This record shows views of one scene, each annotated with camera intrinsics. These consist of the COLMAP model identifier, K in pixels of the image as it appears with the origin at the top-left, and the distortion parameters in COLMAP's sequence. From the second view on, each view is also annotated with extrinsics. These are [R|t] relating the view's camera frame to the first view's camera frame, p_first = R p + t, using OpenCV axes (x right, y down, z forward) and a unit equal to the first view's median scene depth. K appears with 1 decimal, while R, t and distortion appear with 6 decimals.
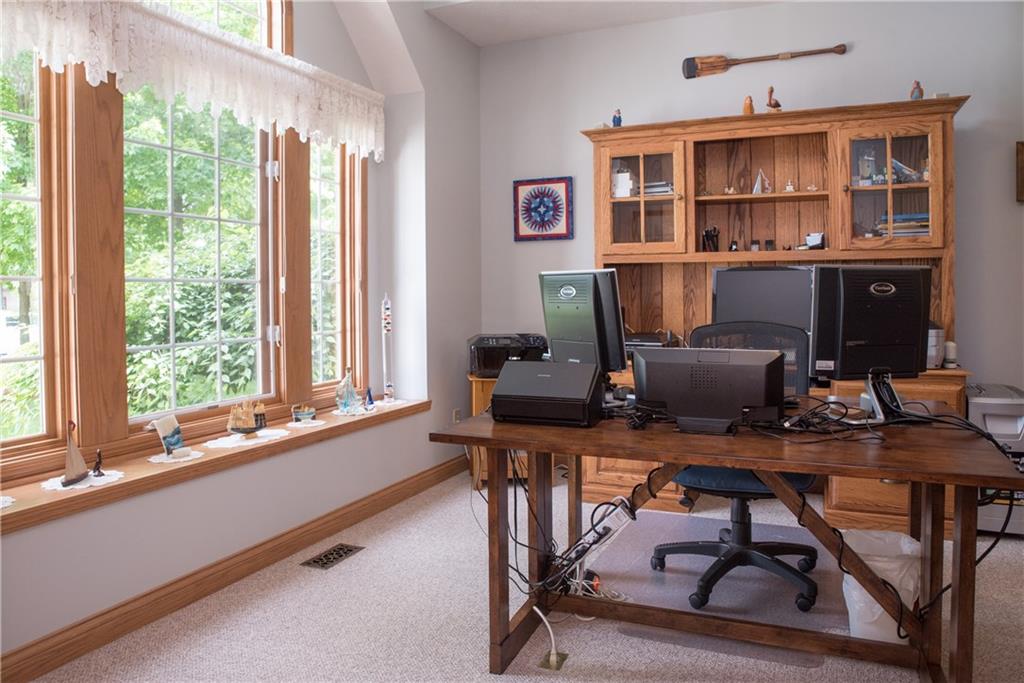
lens RADIAL K [[703.7, 0, 511.4], [0, 703.7, 296.3], [0, 0, 1]] dist [-0.122458, 0.079878]
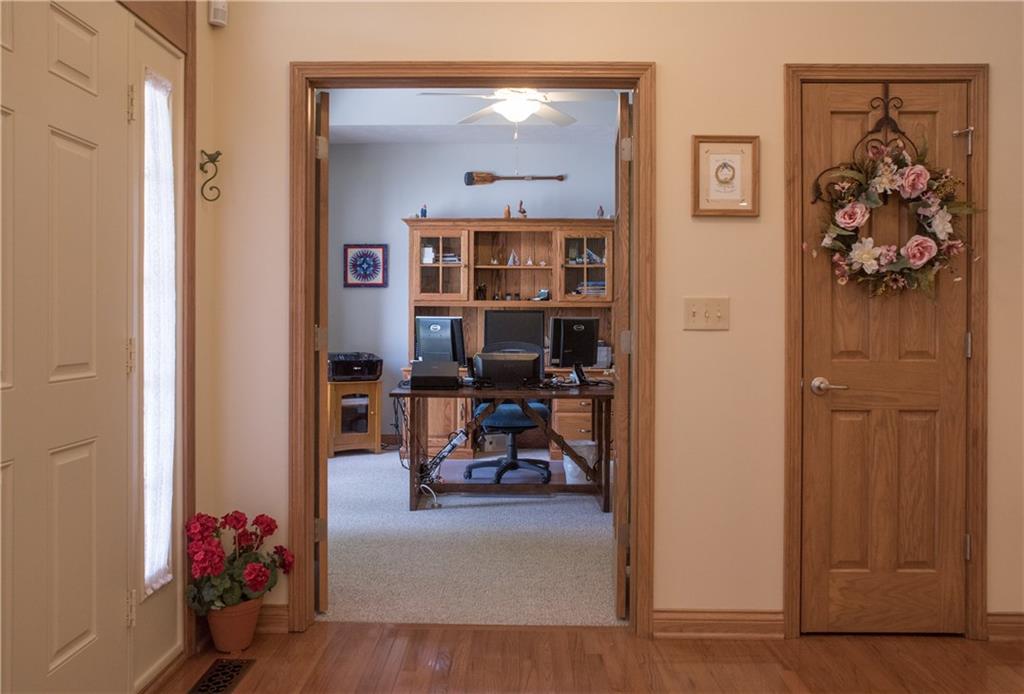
lens RADIAL K [[777.1, 0, 505.4], [0, 777.1, 321.7], [0, 0, 1]] dist [-0.080234, 0.048583]
pose [[0.922518, 0.008621, 0.385858, -0.356249], [-0.009237, 0.999957, -0.000257, -0.014249], [-0.385844, -0.003327, 0.922558, -0.674794]]
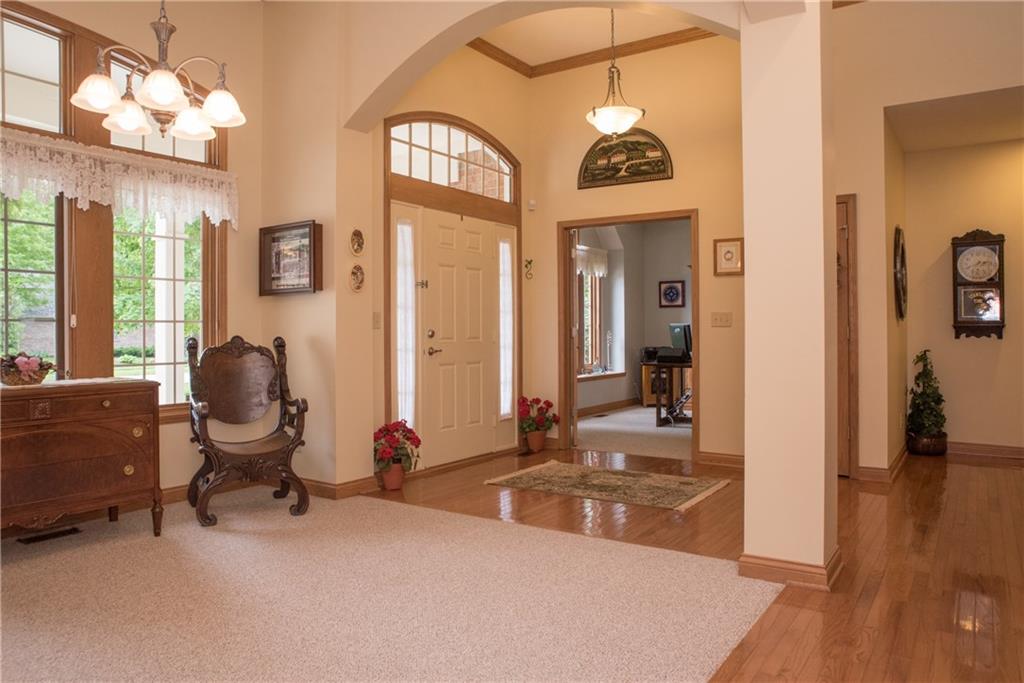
lens RADIAL K [[703.7, 0, 518.0], [0, 703.7, 333.4], [0, 0, 1]] dist [-0.122458, 0.079878]
pose [[0.984148, 0.004546, -0.177293, -0.052846], [-0.004549, 0.999990, 0.000387, 0.008728], [0.177293, 0.000426, 0.984158, -1.613254]]
